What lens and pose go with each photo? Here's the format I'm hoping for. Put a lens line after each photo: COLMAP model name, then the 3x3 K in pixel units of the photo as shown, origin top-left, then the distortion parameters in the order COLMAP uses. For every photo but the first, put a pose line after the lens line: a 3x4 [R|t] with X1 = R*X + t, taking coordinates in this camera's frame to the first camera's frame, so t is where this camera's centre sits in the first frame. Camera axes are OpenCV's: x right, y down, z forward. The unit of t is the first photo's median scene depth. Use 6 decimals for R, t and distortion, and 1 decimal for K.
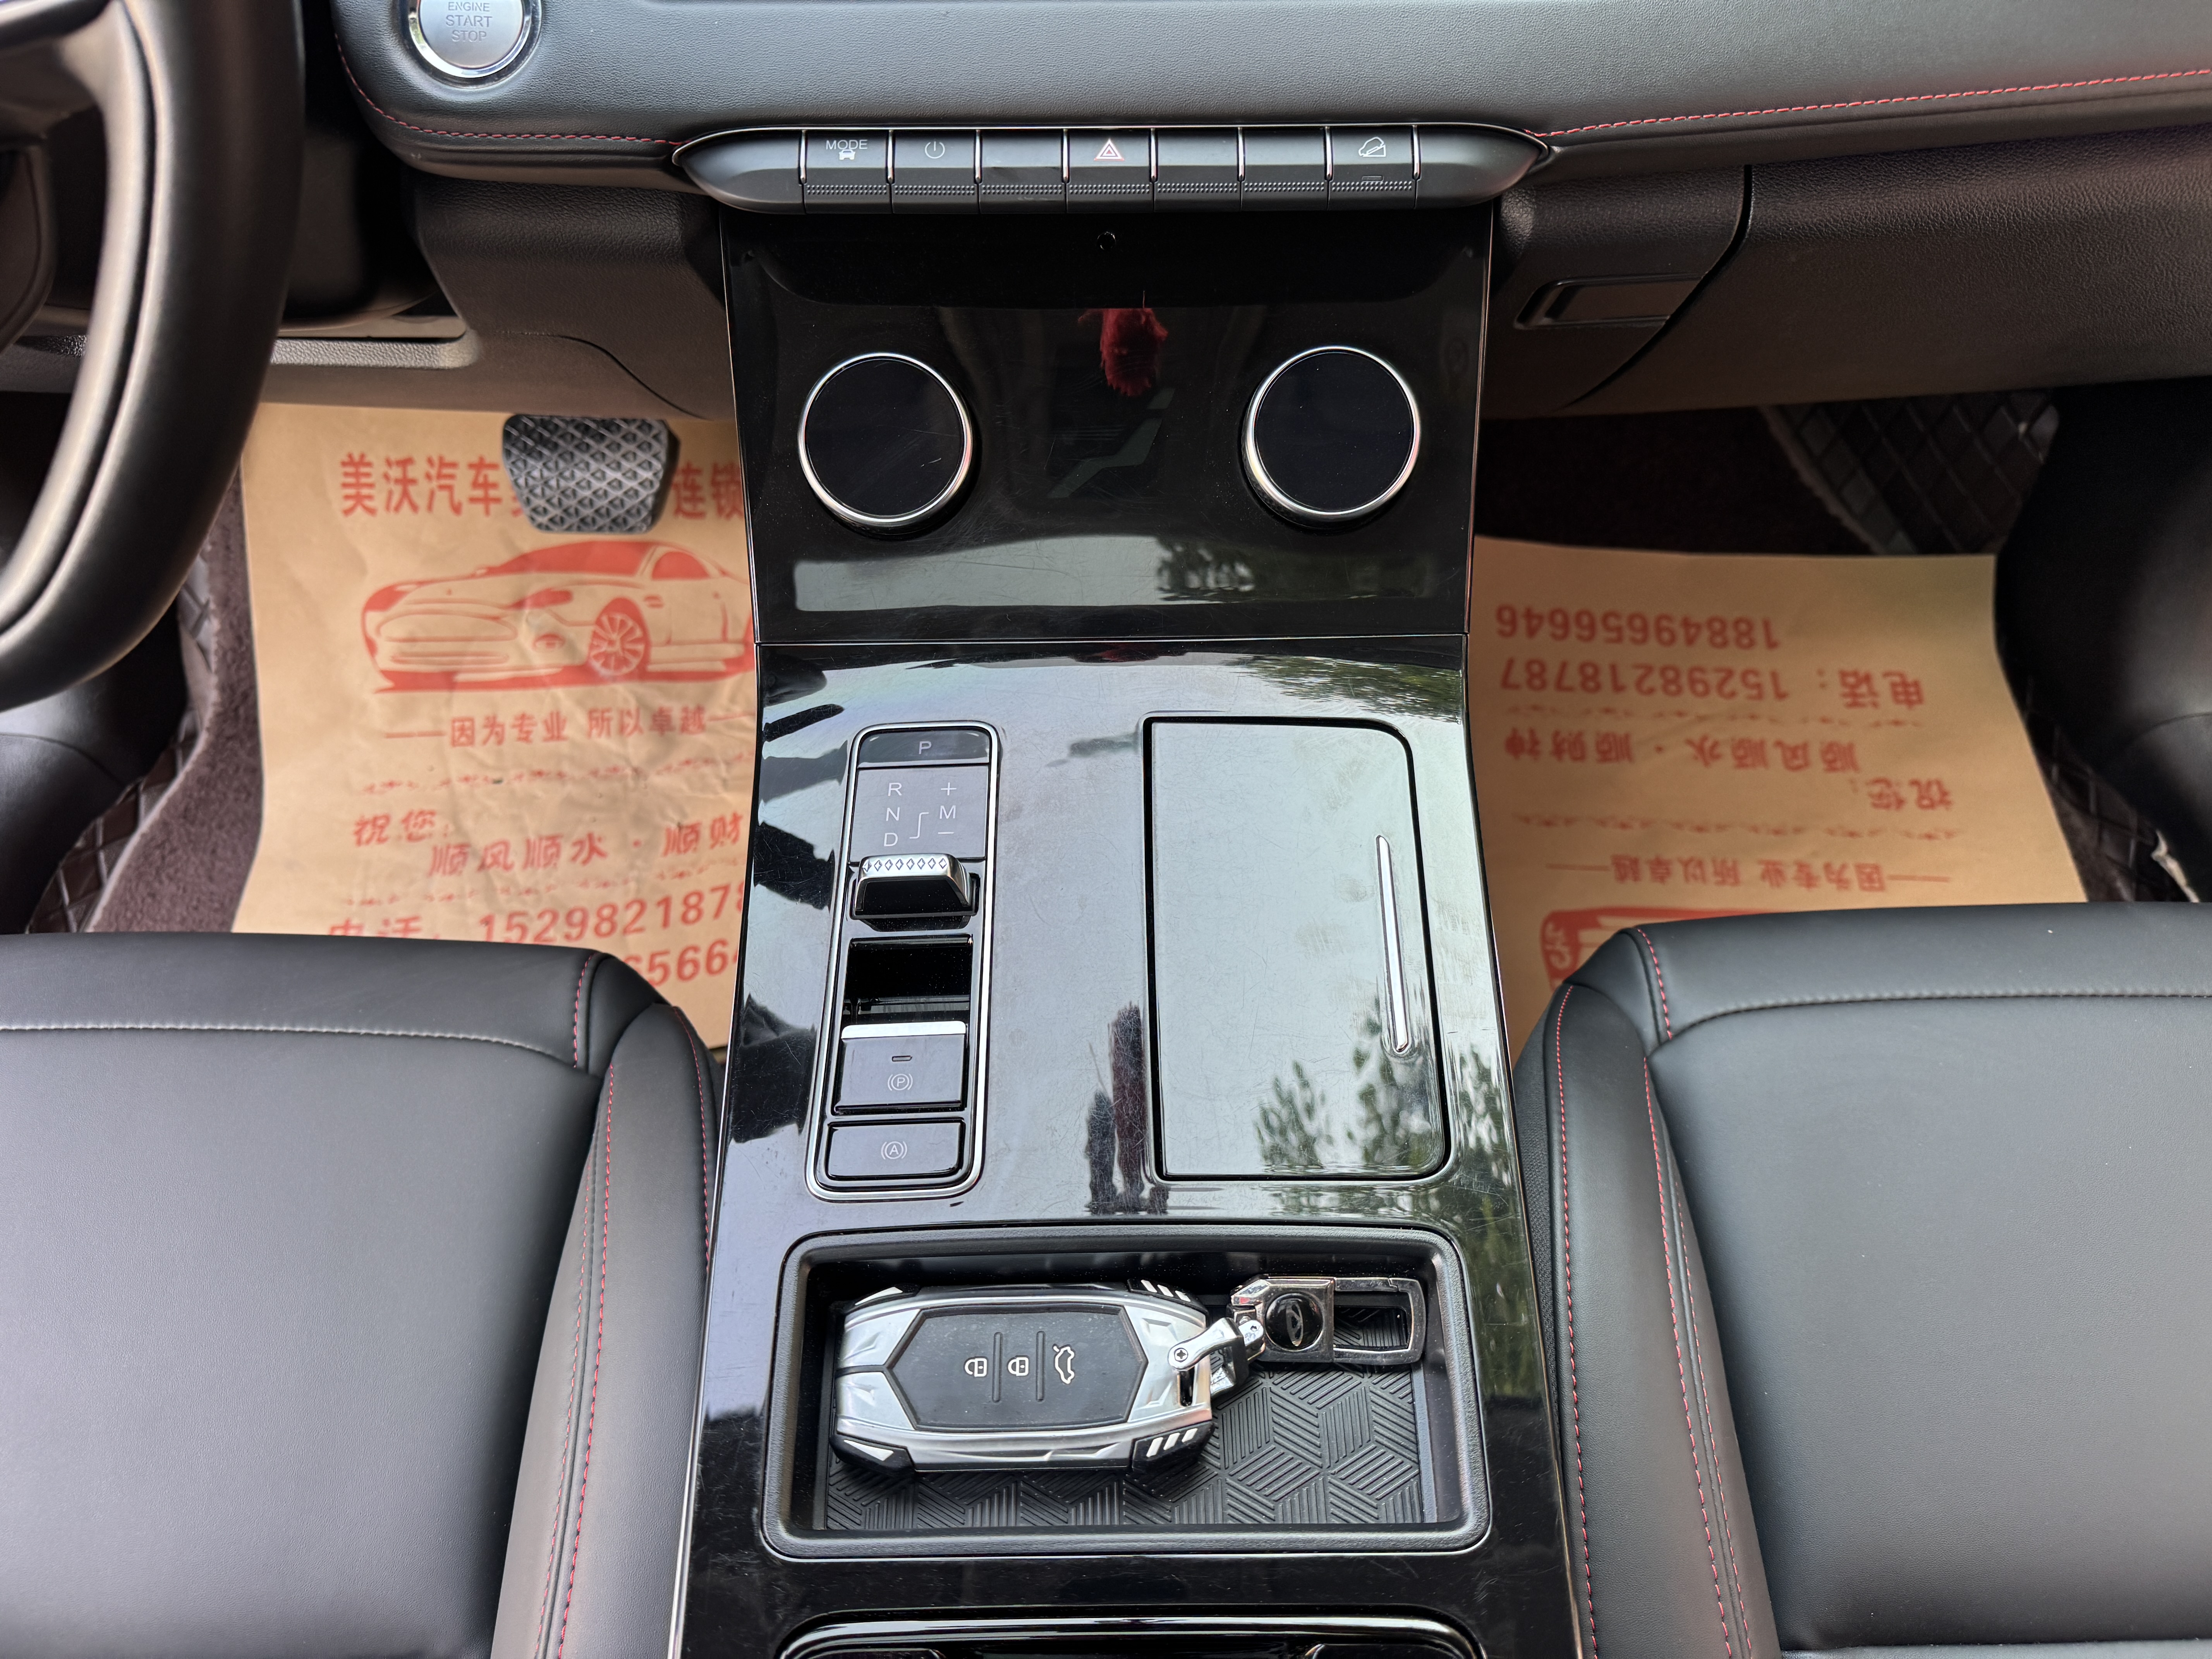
lens RADIAL K [[1512.6, 0, 1122.6], [0, 1512.6, 822.6], [0, 0, 1]] dist [-0.002549, -0.035299]
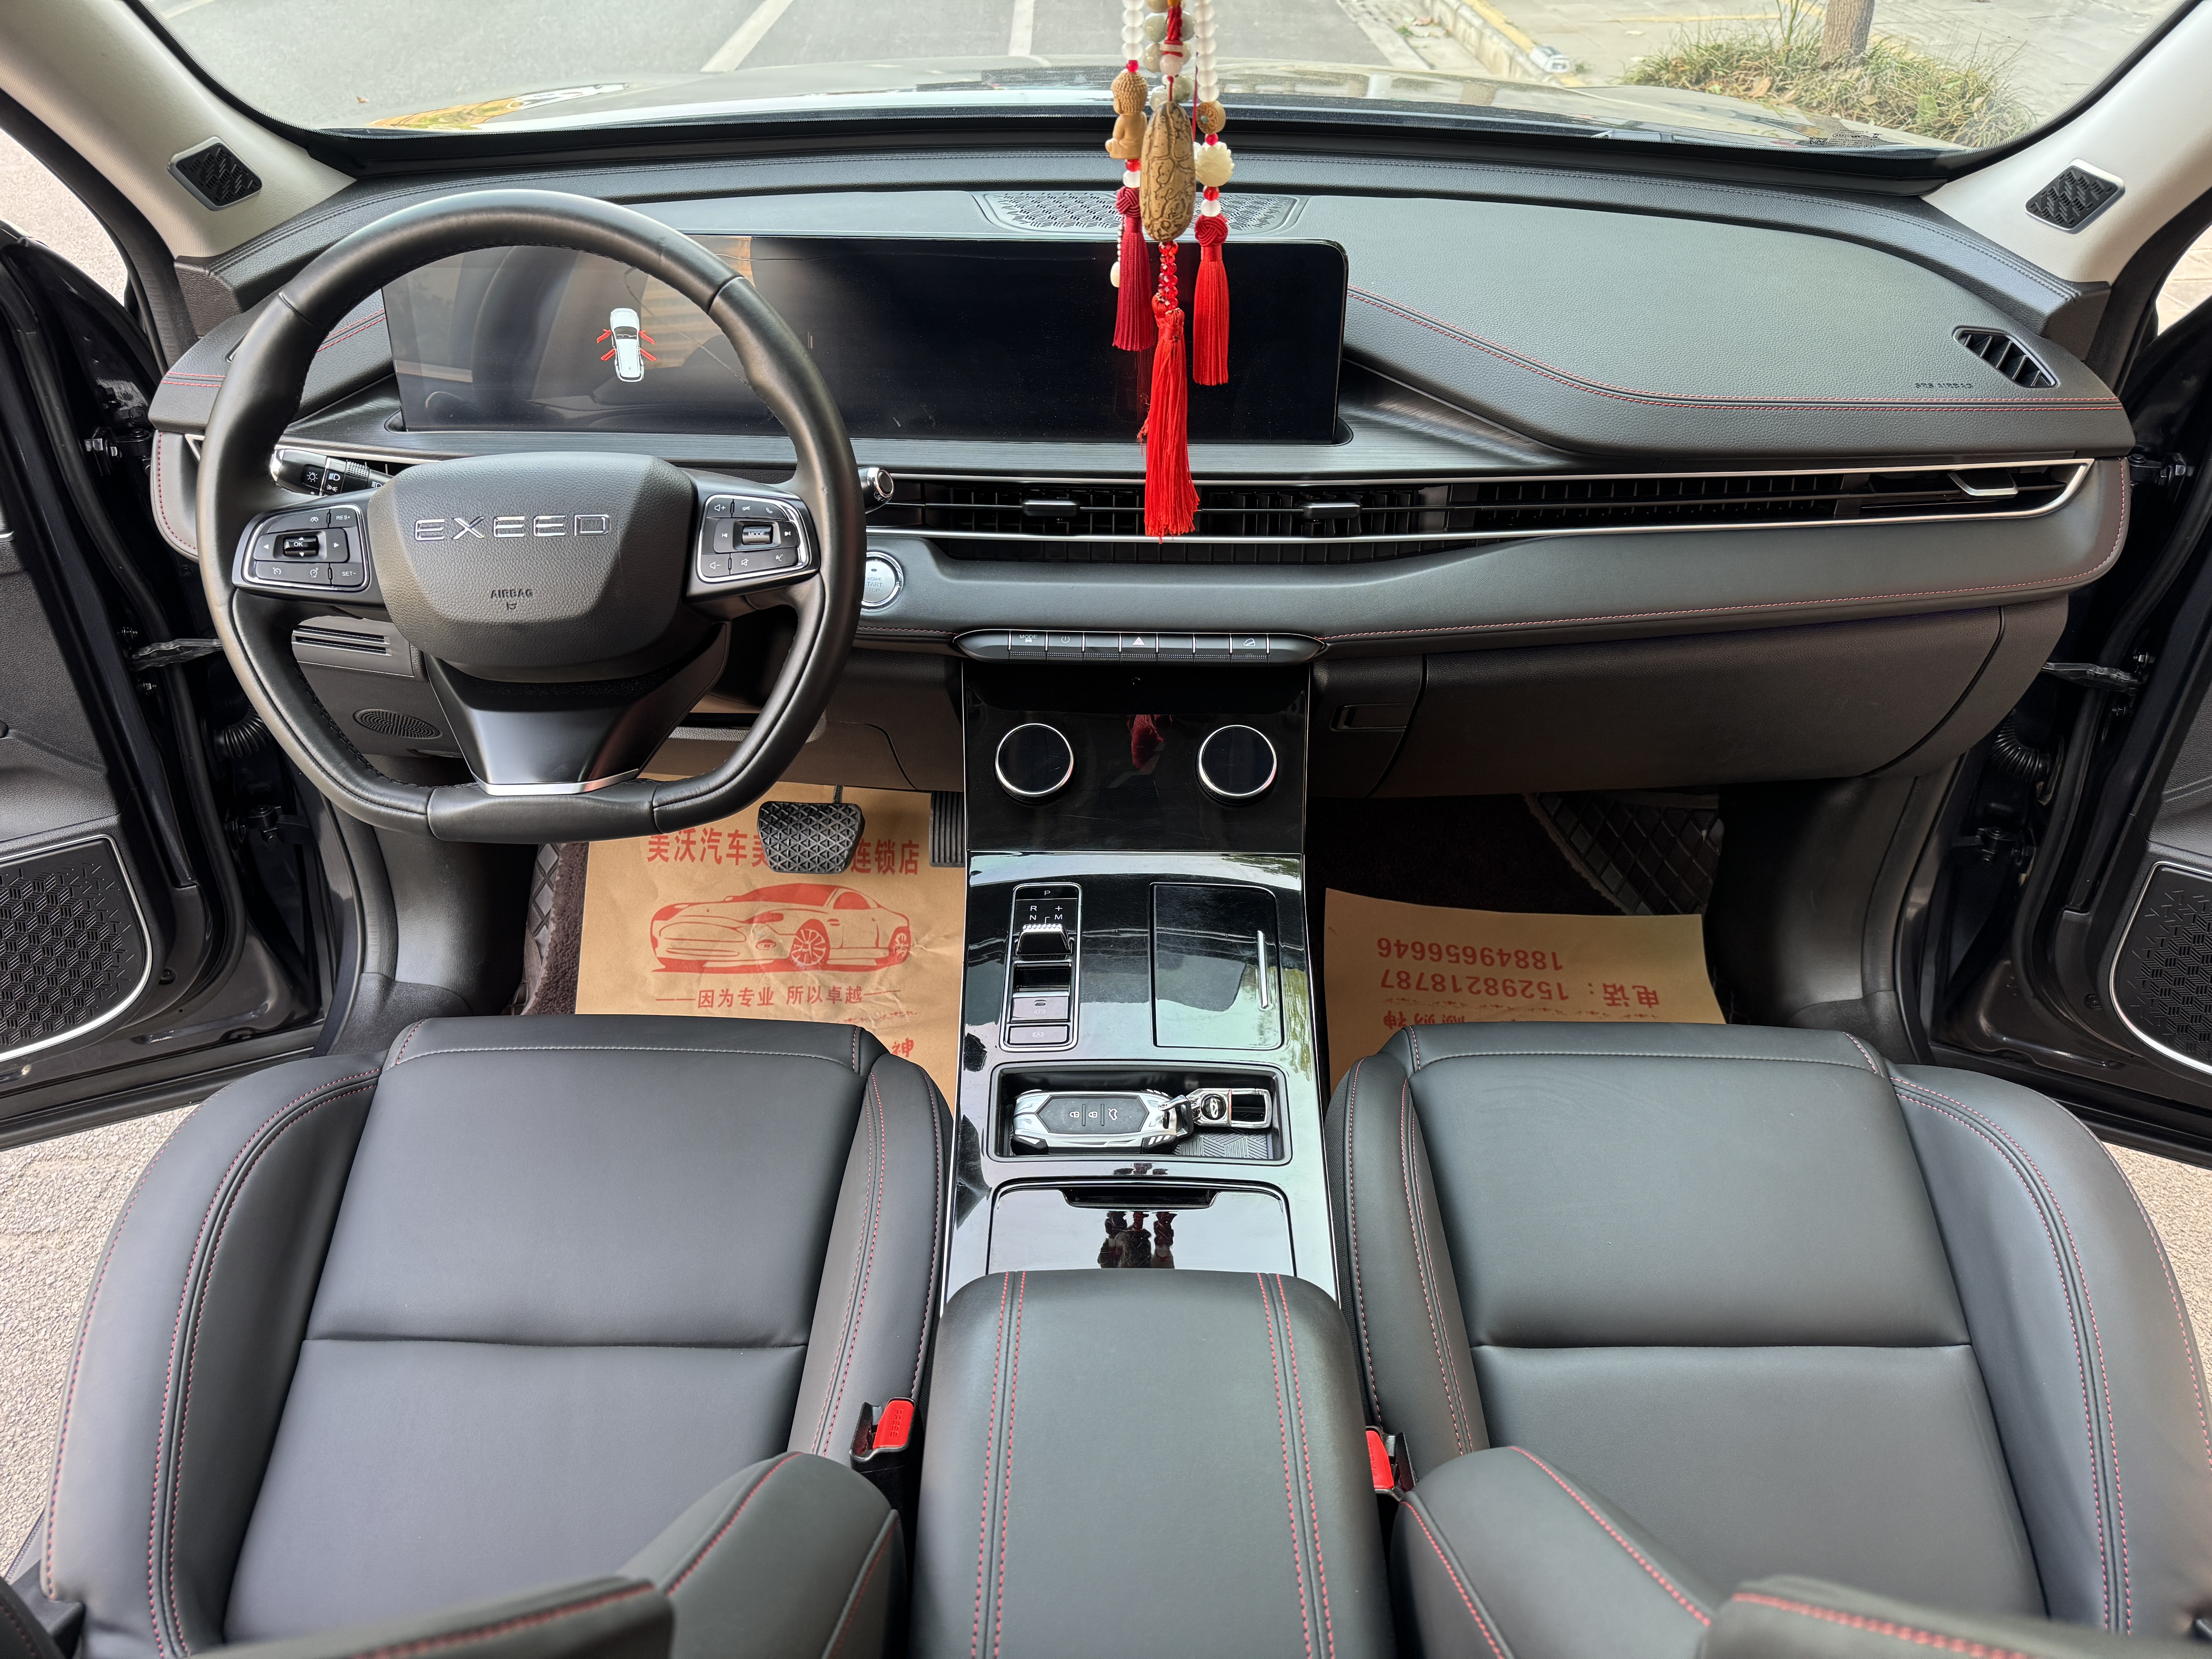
lens RADIAL K [[1512.6, 0, 1147.9], [0, 1512.6, 834.9], [0, 0, 1]] dist [-0.002549, -0.035299]
pose [[0.999757, 0.017709, 0.013144, -0.009224], [-0.012431, 0.944813, -0.327374, 0.282700], [-0.018216, 0.327131, 0.944803, -0.523316]]
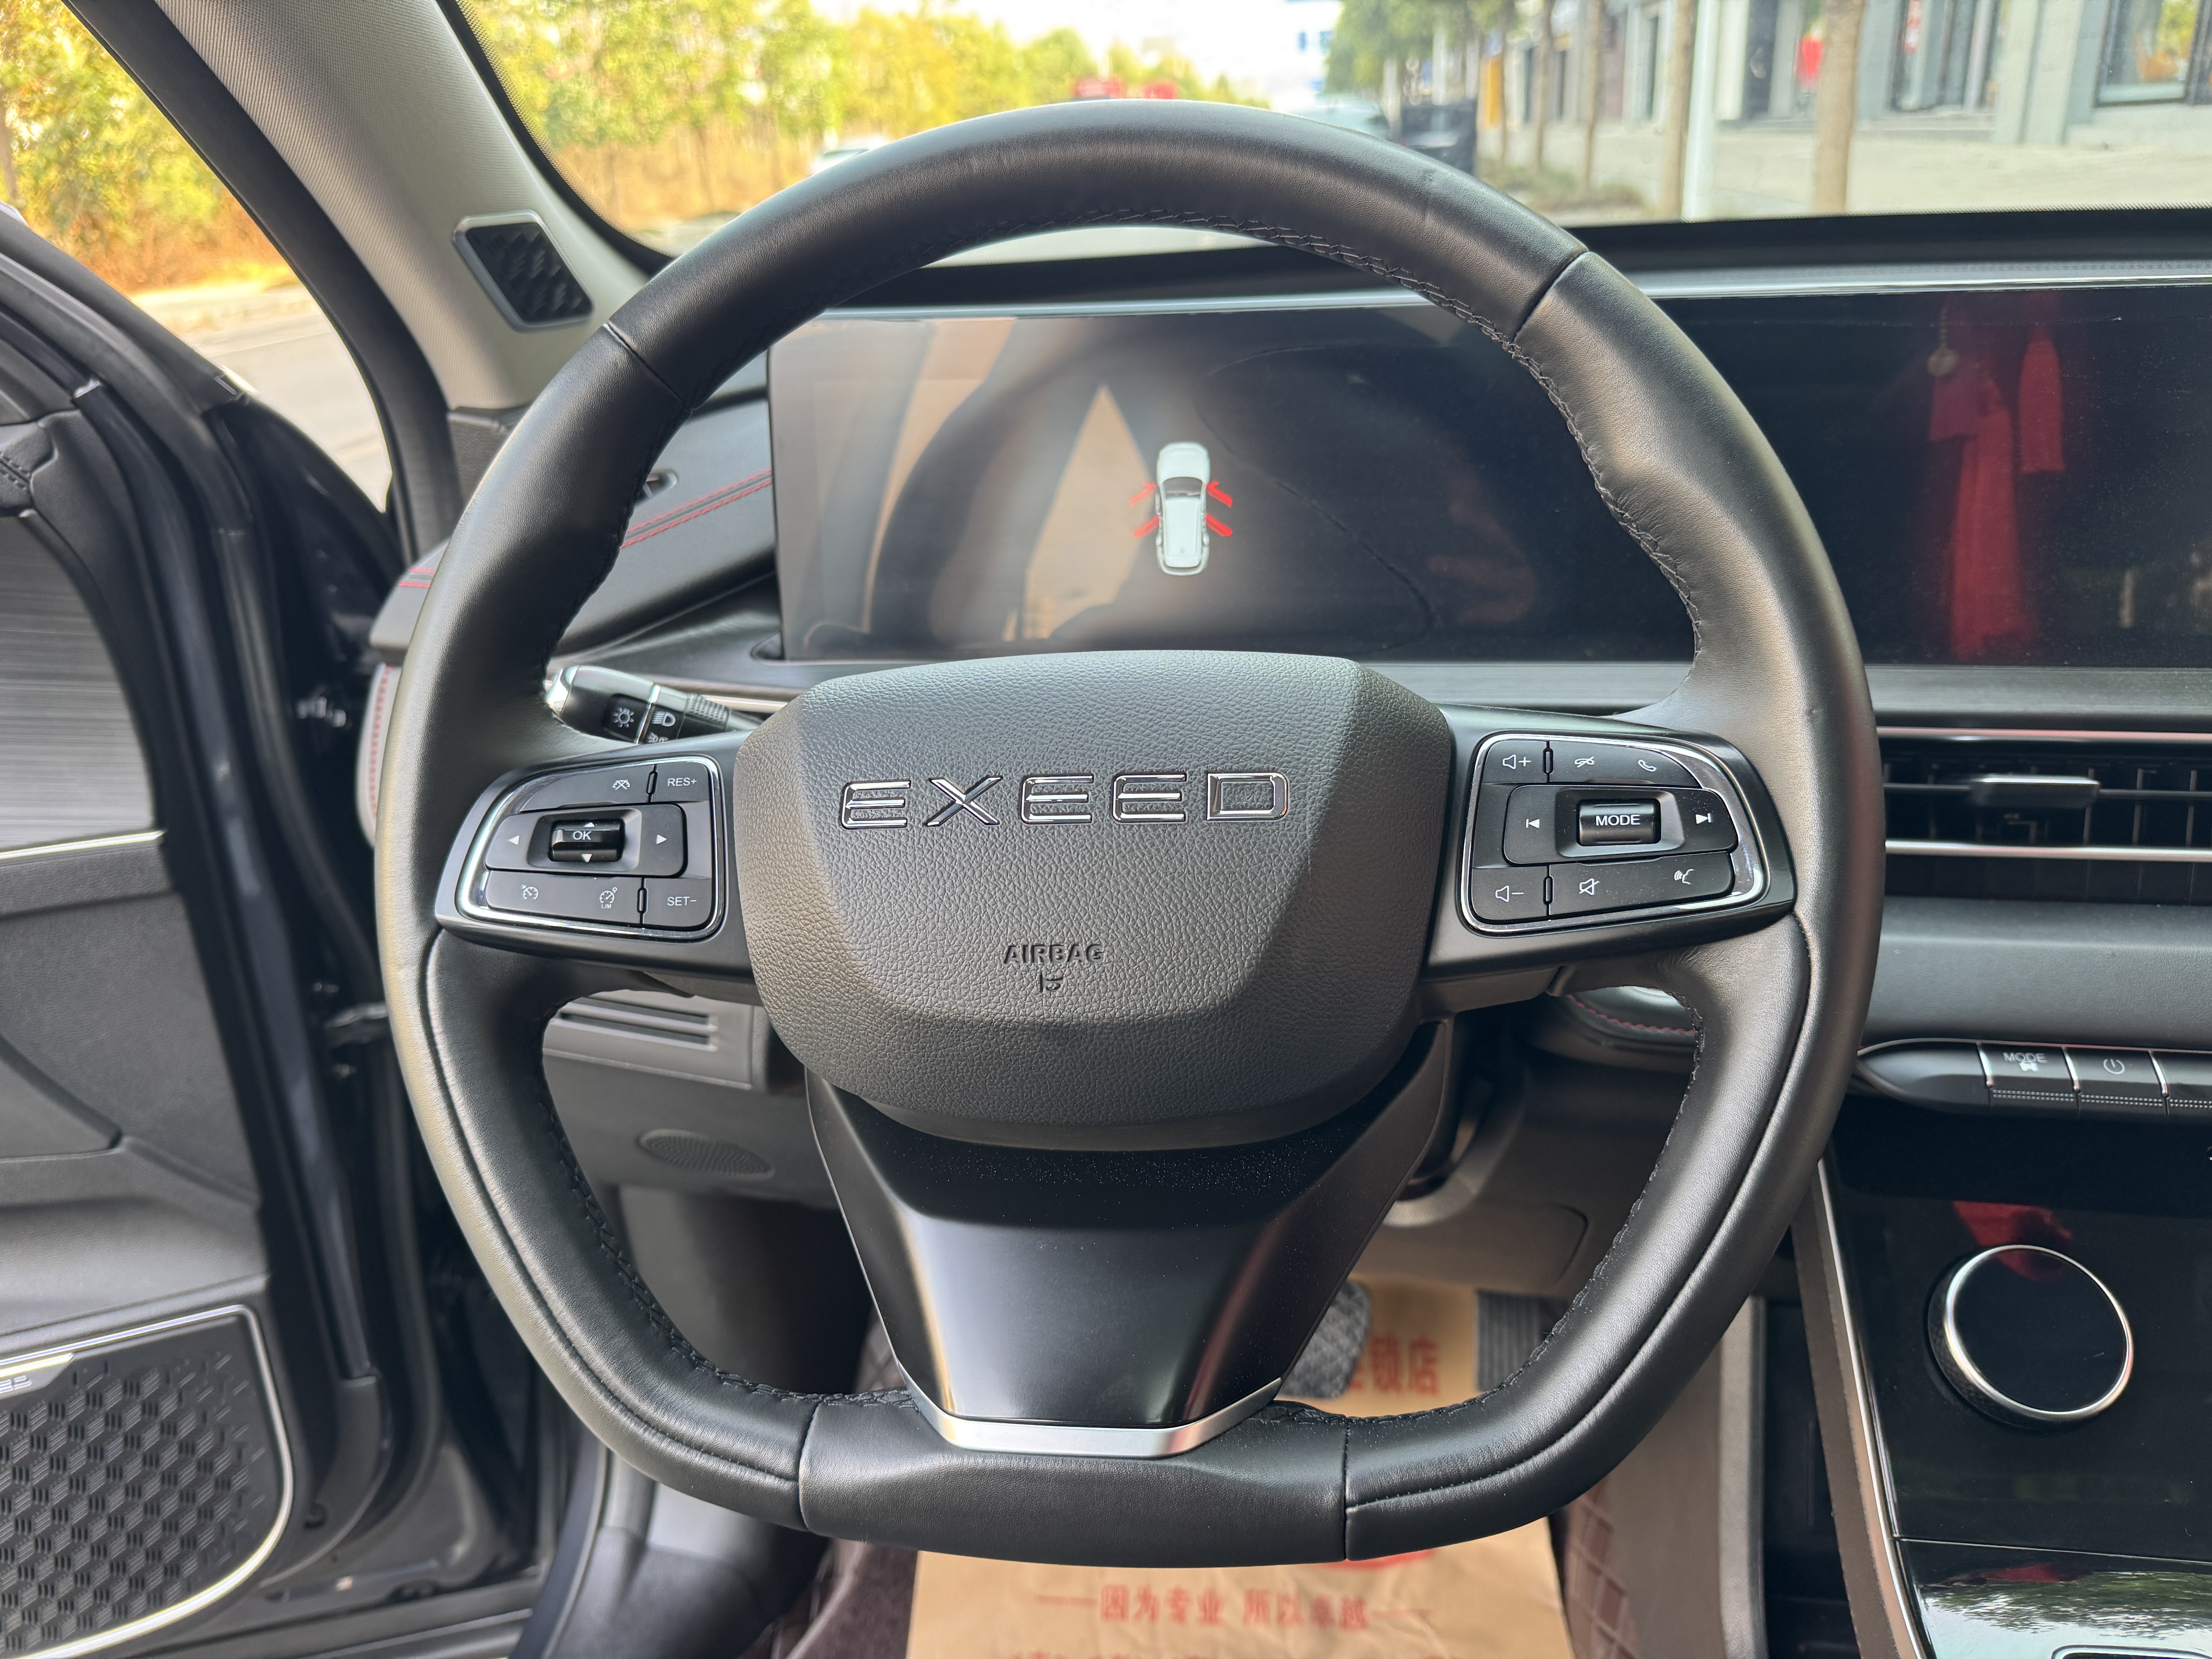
lens RADIAL K [[1512.6, 0, 1106.9], [0, 1512.6, 822.8], [0, 0, 1]] dist [-0.002549, -0.035299]
pose [[0.986117, 0.022276, -0.164549, -0.298321], [-0.107717, 0.839983, -0.531814, 0.032296], [0.126371, 0.542156, 0.830721, -0.049215]]
